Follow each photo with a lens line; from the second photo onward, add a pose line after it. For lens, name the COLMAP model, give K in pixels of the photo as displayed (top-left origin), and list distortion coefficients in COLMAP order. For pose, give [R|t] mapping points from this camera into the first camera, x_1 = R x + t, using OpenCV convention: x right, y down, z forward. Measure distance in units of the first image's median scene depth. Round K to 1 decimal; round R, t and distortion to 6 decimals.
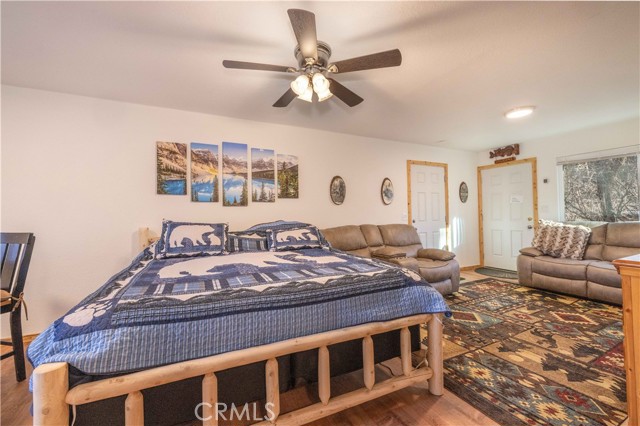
lens RADIAL K [[271.8, 0, 317.8], [0, 271.8, 207.8], [0, 0, 1]] dist [0.009117, 0.000167]
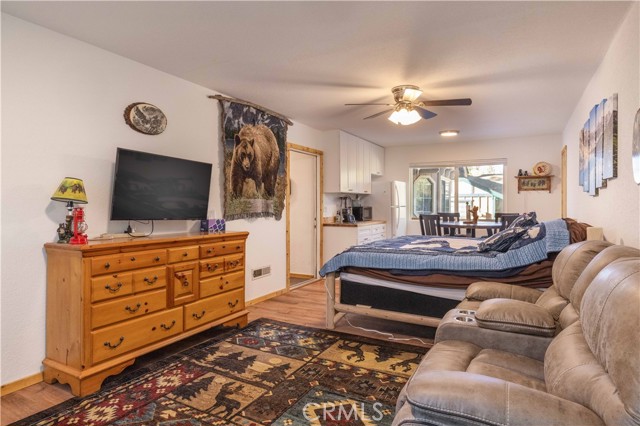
lens RADIAL K [[373.7, 0, 323.3], [0, 373.7, 209.0], [0, 0, 1]] dist [0.005193, 0.000373]
pose [[-0.820645, 0.016695, -0.571194, 1.144135], [0.020590, 0.999788, -0.000359, 0.017724], [0.571067, -0.012056, -0.820815, 1.880178]]
